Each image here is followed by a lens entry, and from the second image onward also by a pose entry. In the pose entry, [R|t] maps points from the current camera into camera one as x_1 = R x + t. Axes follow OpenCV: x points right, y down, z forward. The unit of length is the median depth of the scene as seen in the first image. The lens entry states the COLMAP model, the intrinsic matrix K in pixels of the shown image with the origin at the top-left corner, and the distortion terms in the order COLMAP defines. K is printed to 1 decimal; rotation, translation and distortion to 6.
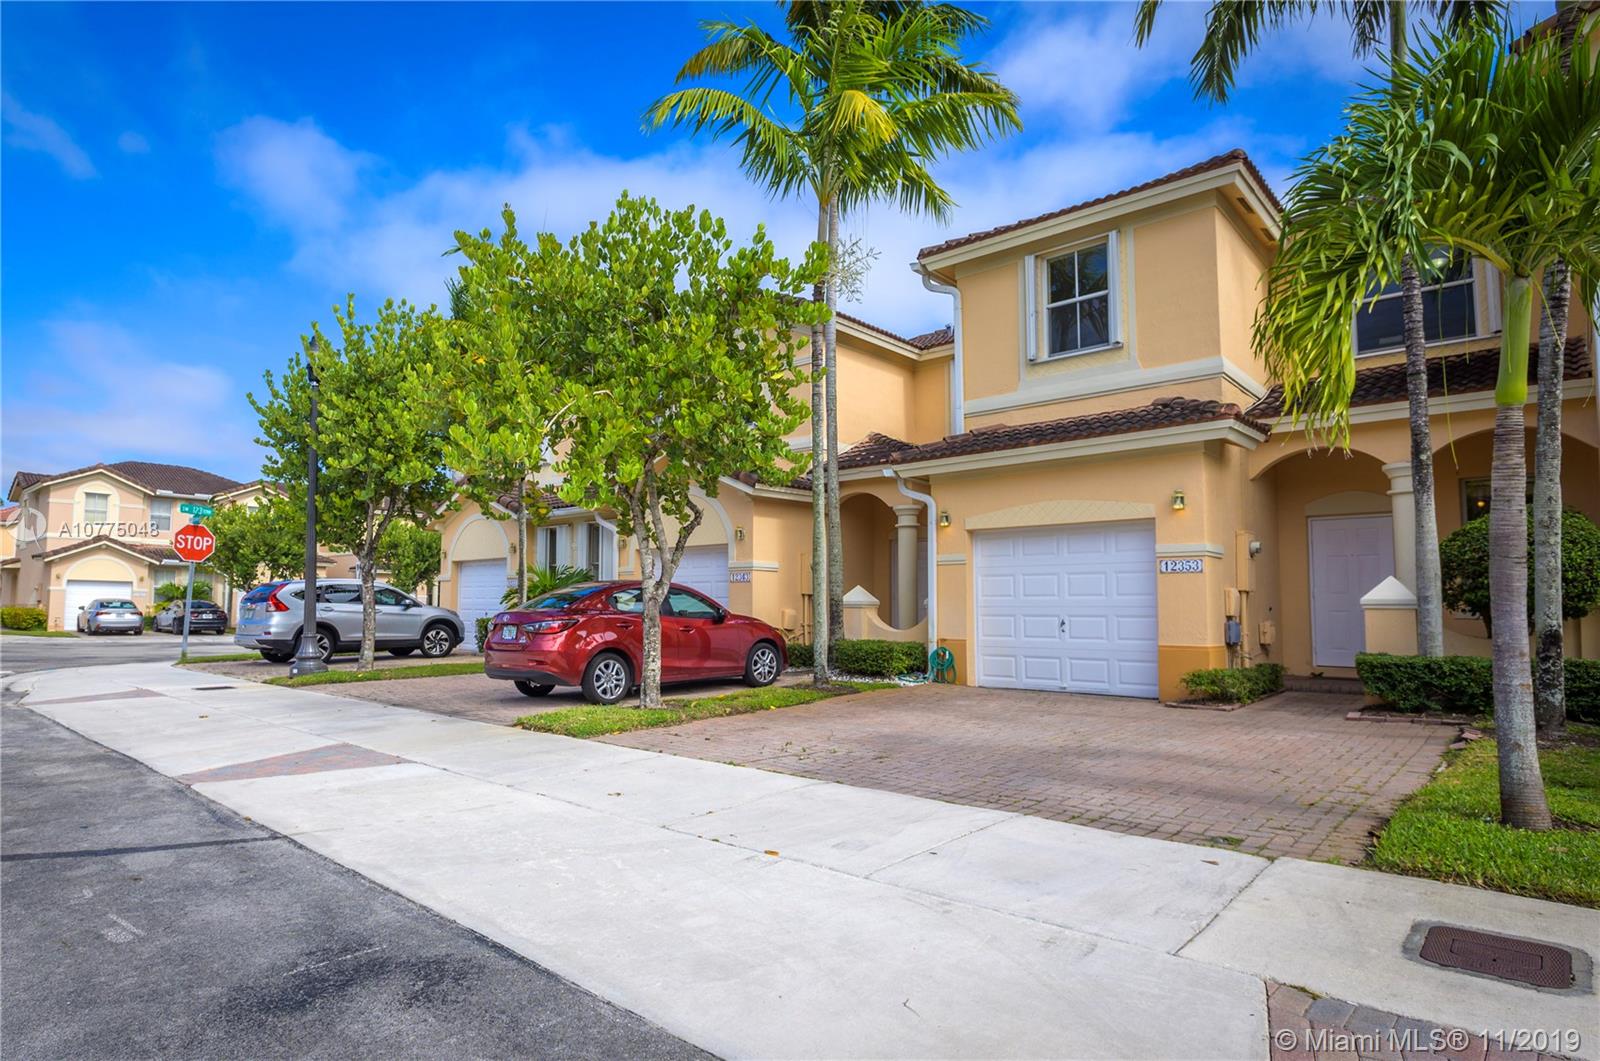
lens RADIAL K [[765.8, 0, 800.8], [0, 765.8, 520.7], [0, 0, 1]] dist [-0.004624, -0.000780]
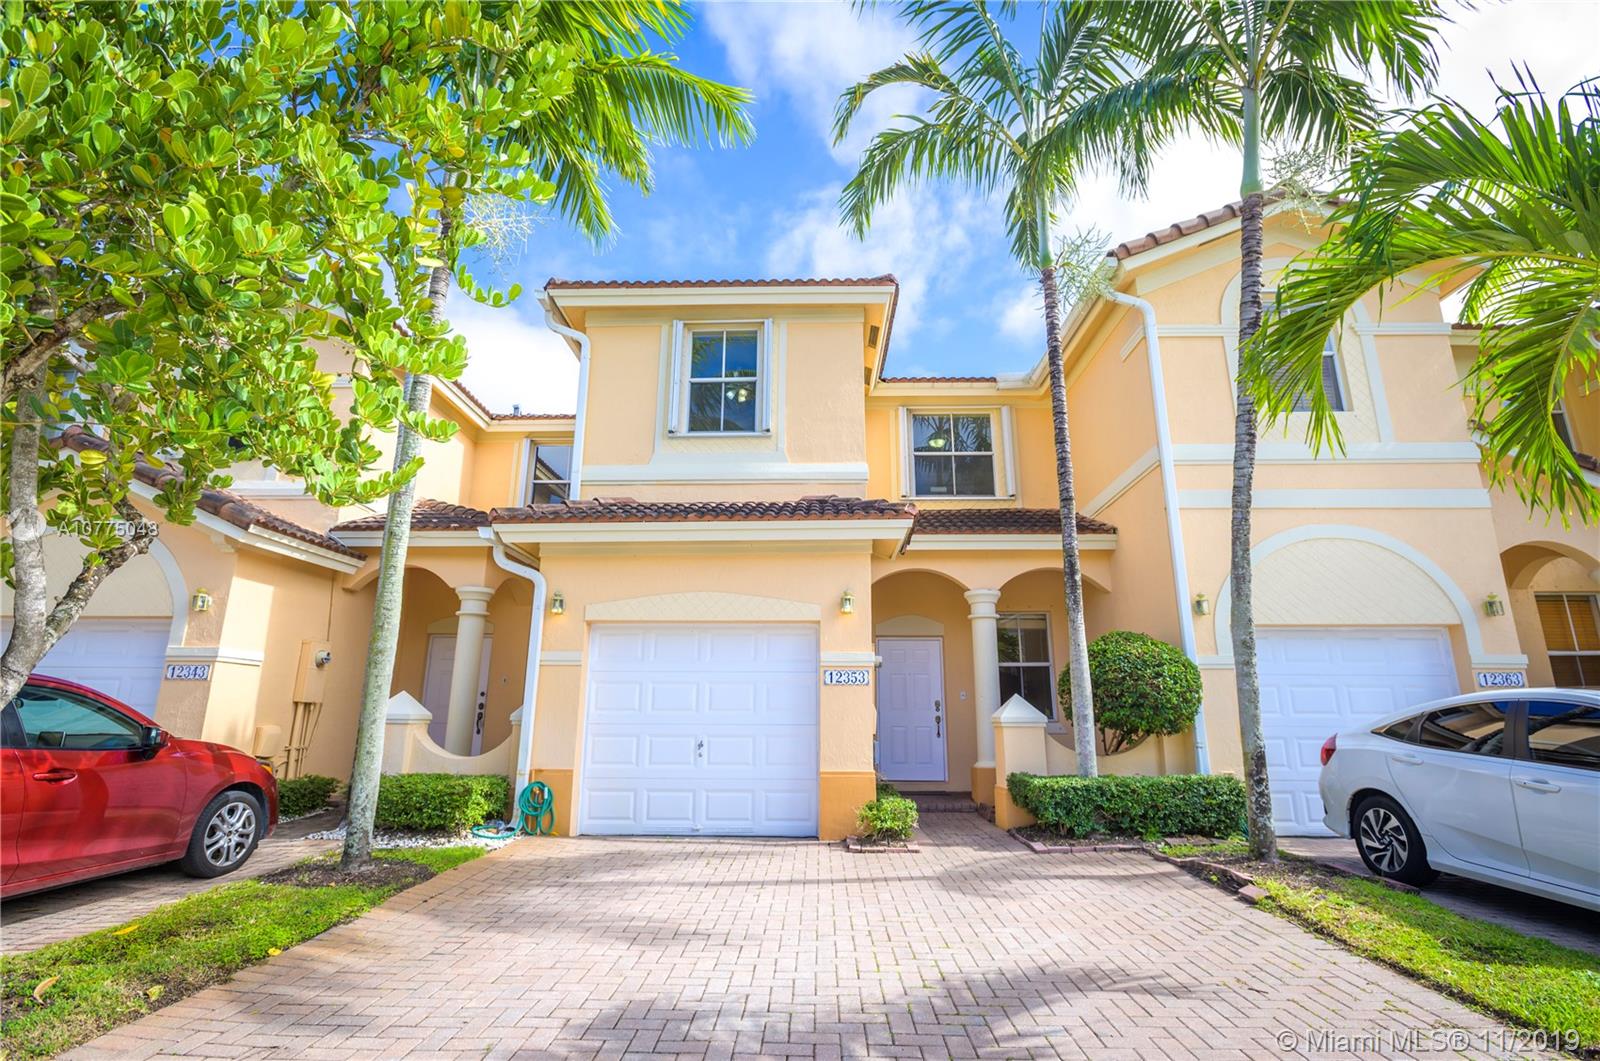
lens RADIAL K [[731.3, 0, 802.6], [0, 731.3, 525.2], [0, 0, 1]] dist [-0.011418, 0.000510]
pose [[0.800044, 0.155292, 0.579494, -0.048113], [-0.069162, 0.983352, -0.168033, 0.025886], [-0.595941, 0.094355, 0.797466, 0.276143]]
